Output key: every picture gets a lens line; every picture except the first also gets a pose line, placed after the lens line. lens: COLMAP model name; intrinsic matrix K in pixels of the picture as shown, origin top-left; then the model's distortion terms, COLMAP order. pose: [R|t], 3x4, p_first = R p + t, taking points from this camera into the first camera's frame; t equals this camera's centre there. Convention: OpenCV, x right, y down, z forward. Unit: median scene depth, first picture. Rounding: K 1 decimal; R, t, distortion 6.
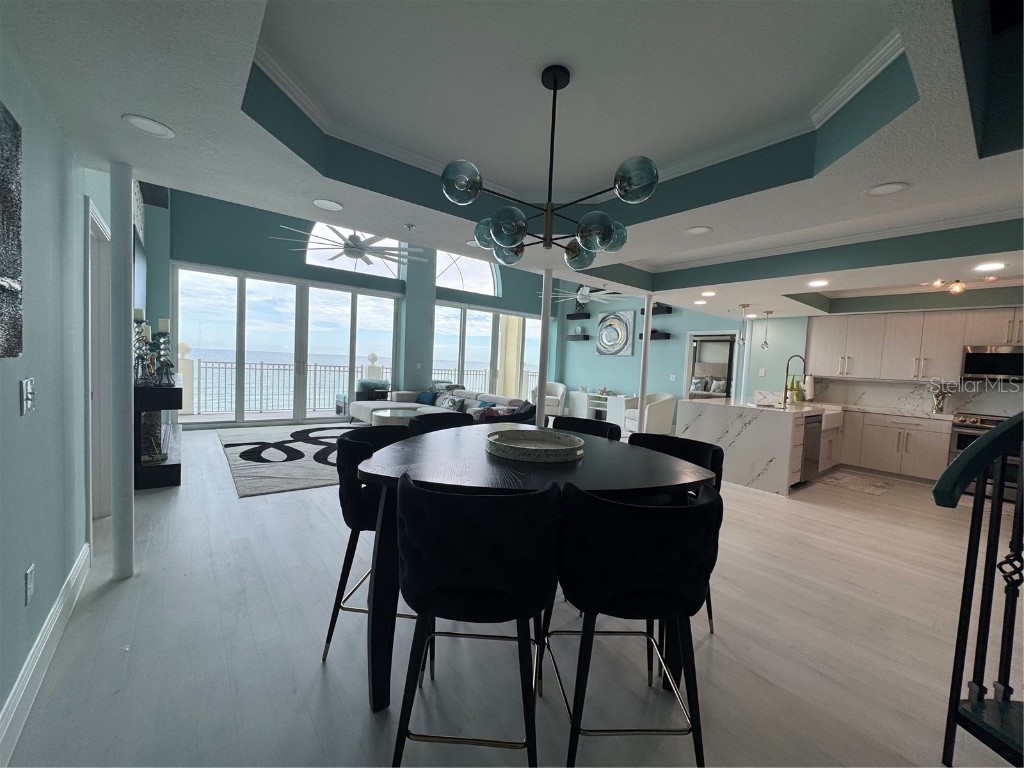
lens RADIAL K [[410.9, 0, 510.3], [0, 410.9, 383.8], [0, 0, 1]] dist [-0.002359, -0.000423]
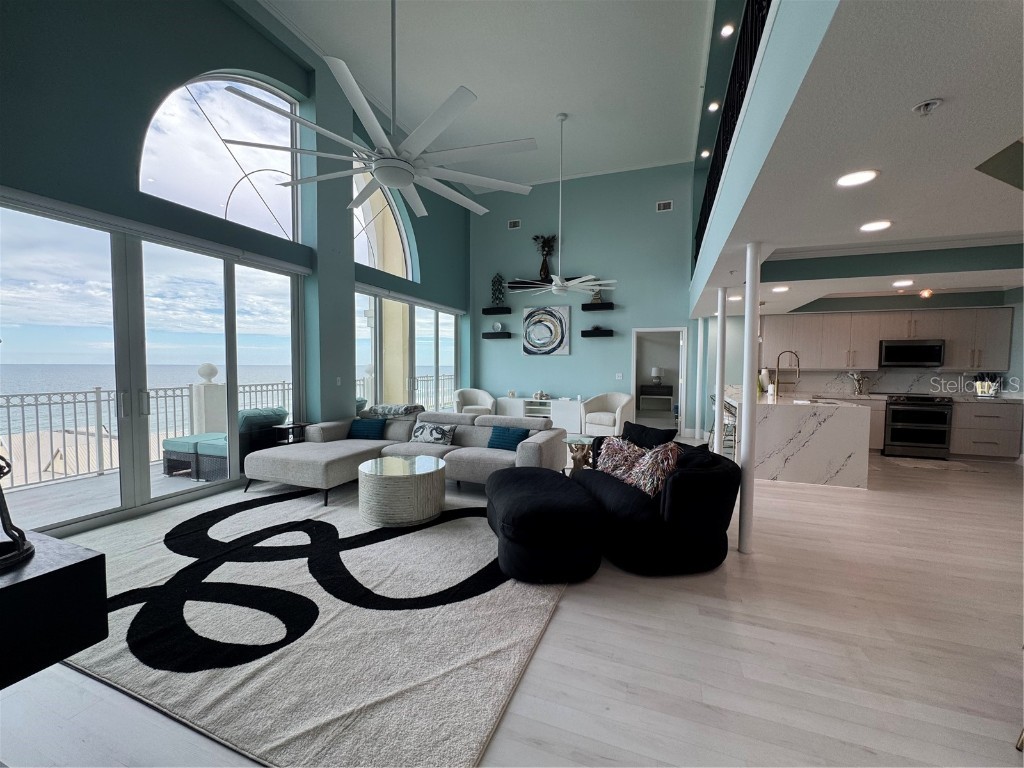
lens RADIAL K [[410.9, 0, 510.1], [0, 410.9, 383.2], [0, 0, 1]] dist [-0.002359, -0.000423]
pose [[0.860314, -0.067921, 0.505220, -0.421561], [0.064402, 0.997624, 0.024452, -0.051427], [-0.505680, 0.011501, 0.862644, 0.389912]]
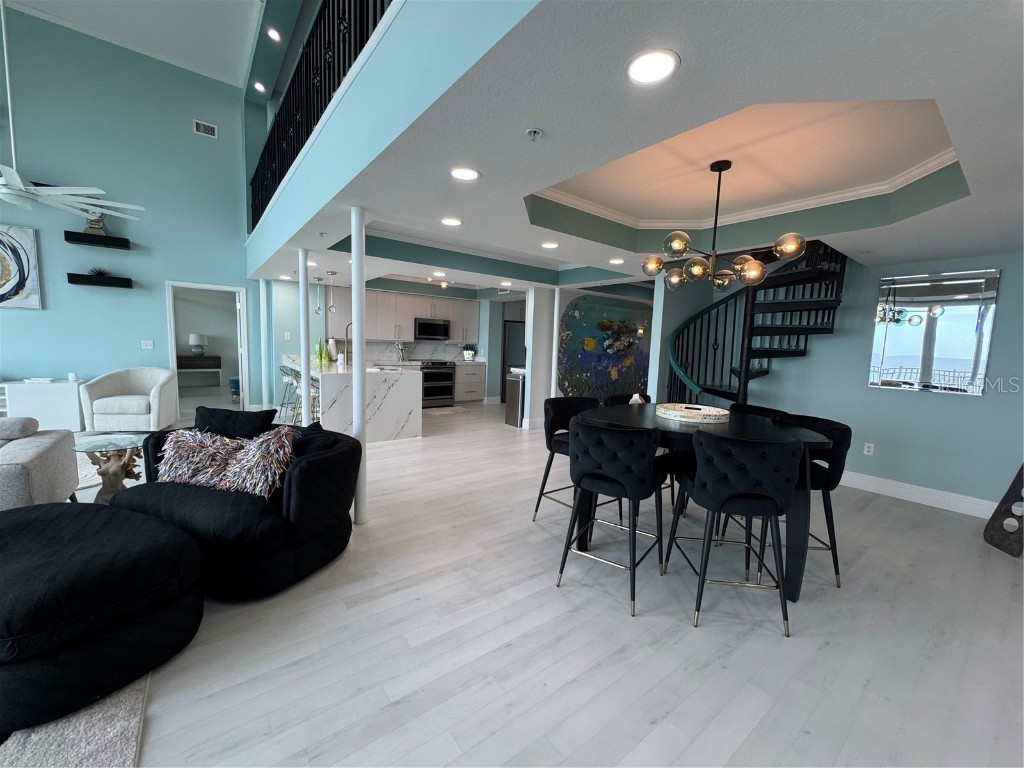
lens RADIAL K [[410.9, 0, 513.6], [0, 410.9, 384.8], [0, 0, 1]] dist [-0.002359, -0.000423]
pose [[0.011825, -0.150248, 0.988578, -0.407465], [0.018309, 0.988514, 0.150019, -0.054170], [-0.999762, 0.016326, 0.014440, 0.477623]]
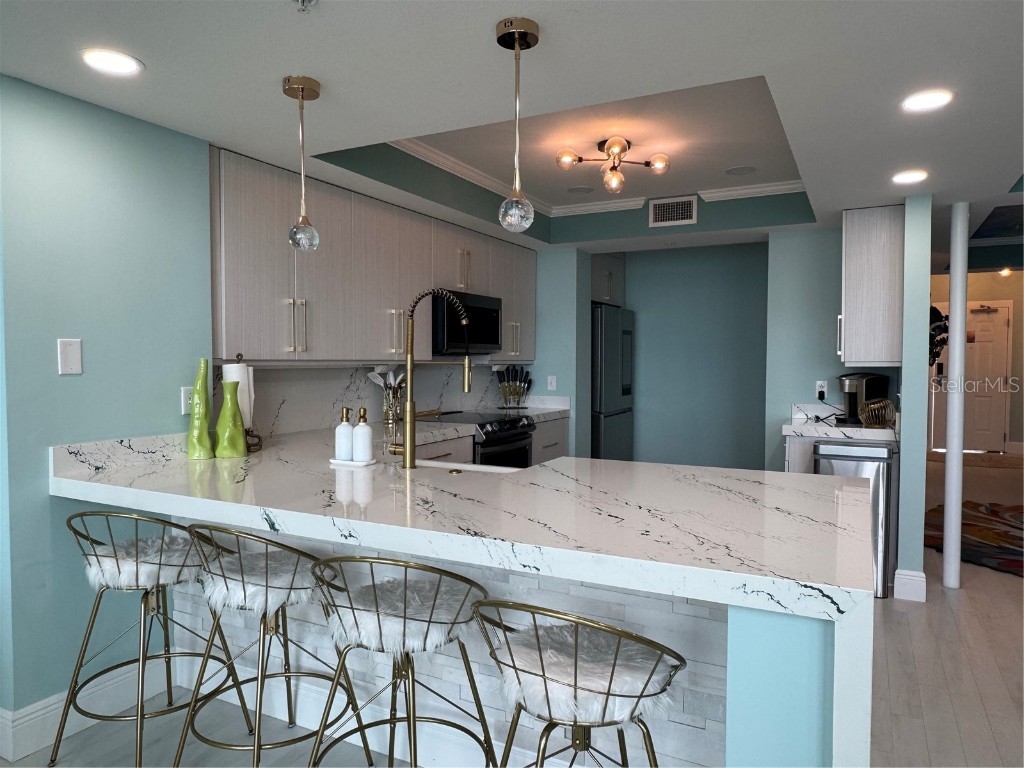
lens RADIAL K [[686.8, 0, 517.6], [0, 686.8, 387.1], [0, 0, 1]] dist [-0.001897, 0.000160]
pose [[-0.415560, -0.084349, 0.905646, 0.216373], [0.027946, 0.994037, 0.105405, -0.046272], [-0.909137, 0.069112, -0.410724, 1.011419]]
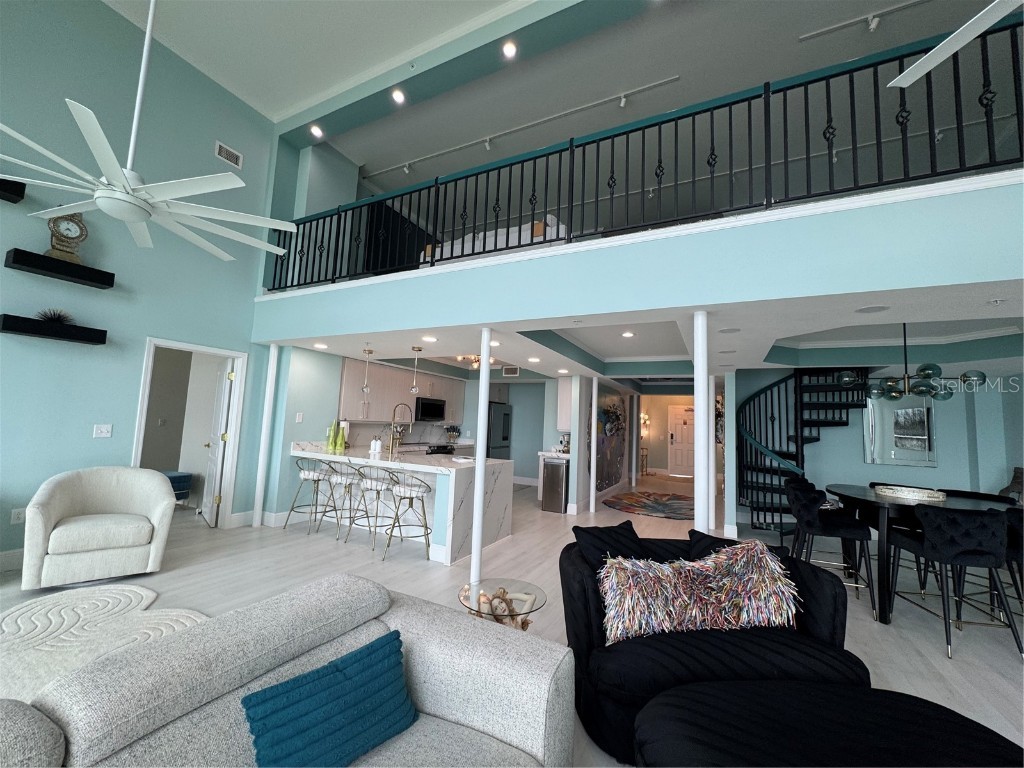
lens RADIAL K [[410.9, 0, 511.2], [0, 410.9, 383.8], [0, 0, 1]] dist [-0.002359, -0.000423]
pose [[-0.414167, 0.020437, 0.909972, -0.270787], [-0.016755, 0.999407, -0.030072, -0.080746], [-0.910047, -0.027702, -0.413579, 1.034994]]
